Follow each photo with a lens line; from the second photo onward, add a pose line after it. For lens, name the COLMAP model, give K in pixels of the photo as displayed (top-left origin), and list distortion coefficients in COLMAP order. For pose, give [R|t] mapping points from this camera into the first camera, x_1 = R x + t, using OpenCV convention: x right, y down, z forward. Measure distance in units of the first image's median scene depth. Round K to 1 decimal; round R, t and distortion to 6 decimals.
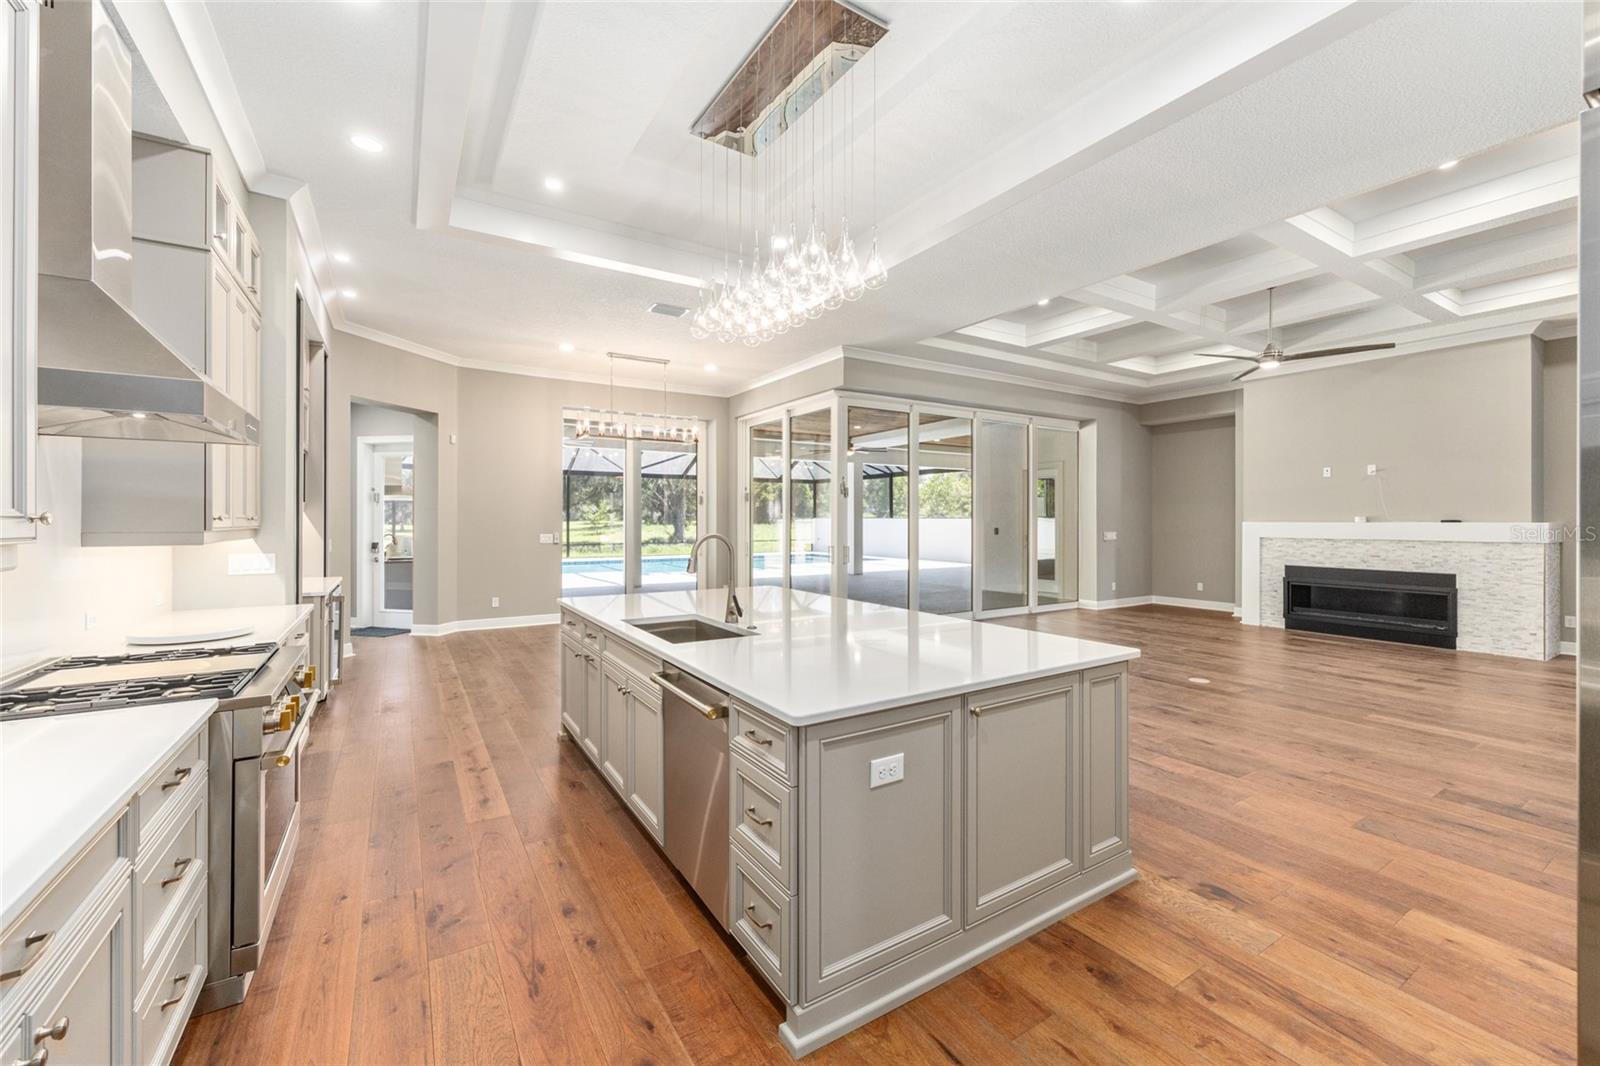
lens RADIAL K [[647.8, 0, 803.9], [0, 647.8, 525.6], [0, 0, 1]] dist [0.001291, 0.000363]
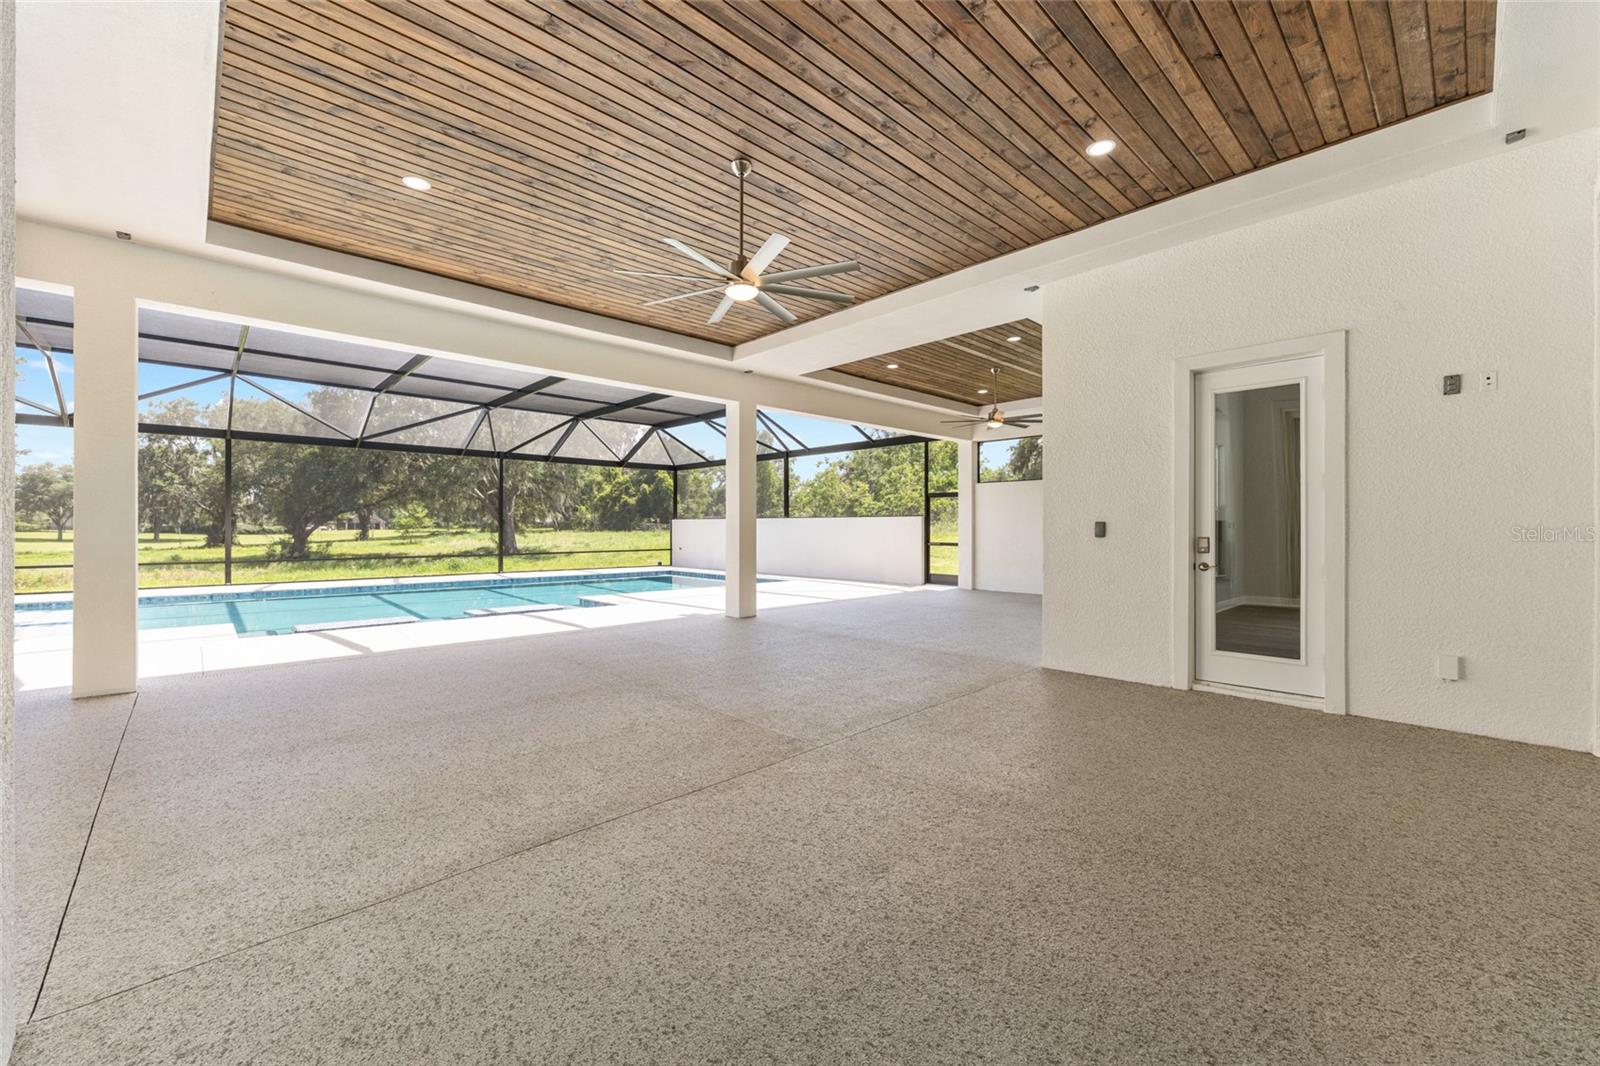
lens RADIAL K [[647.8, 0, 801.2], [0, 647.8, 528.0], [0, 0, 1]] dist [0.001291, 0.000363]
pose [[0.981142, 0.000746, 0.193287, 0.043822], [0.001182, 0.999951, -0.009857, 0.015636], [-0.193285, 0.009900, 0.981093, 0.844970]]
